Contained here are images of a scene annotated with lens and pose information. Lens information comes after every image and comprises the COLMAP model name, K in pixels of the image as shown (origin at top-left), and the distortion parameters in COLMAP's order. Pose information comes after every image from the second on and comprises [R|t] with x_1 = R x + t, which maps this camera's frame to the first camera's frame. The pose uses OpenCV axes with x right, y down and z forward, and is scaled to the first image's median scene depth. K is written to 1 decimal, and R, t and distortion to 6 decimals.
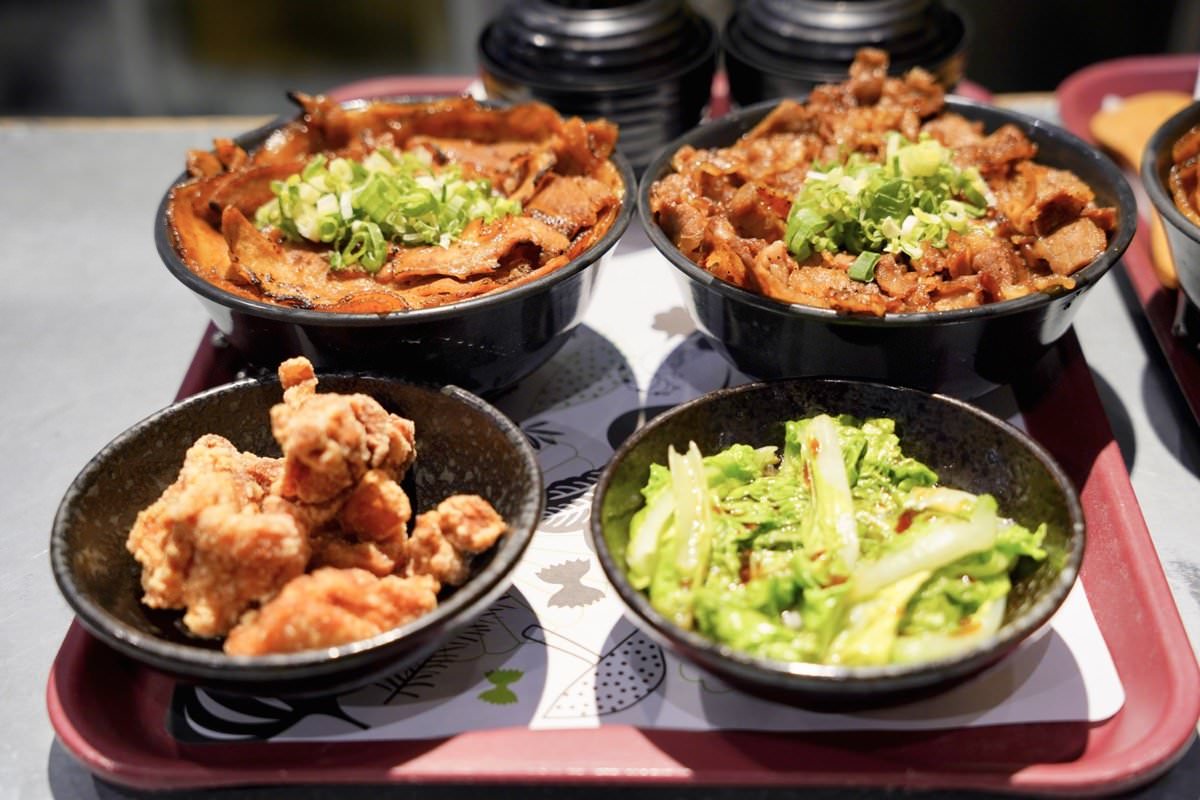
lens RADIAL K [[1704.8, 0, 599.2], [0, 1704.8, 402.1], [0, 0, 1]] dist [0.130297, 0.000000]
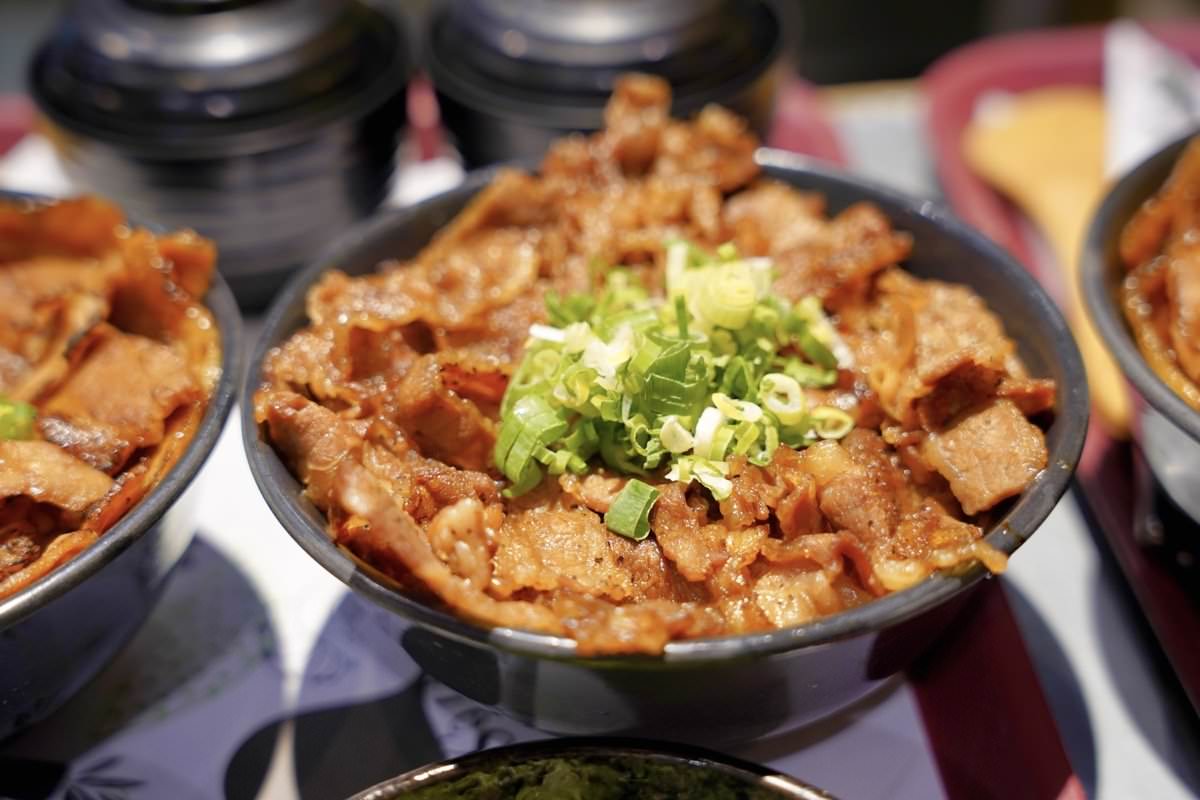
lens RADIAL K [[1814.1, 0, 601.1], [0, 1814.1, 398.4], [0, 0, 1]] dist [0.056123, 0.000000]
pose [[0.993853, -0.061904, 0.091788, 0.086564], [0.058762, 0.997603, 0.036540, -0.129798], [-0.093829, -0.030921, 0.995108, 0.384572]]
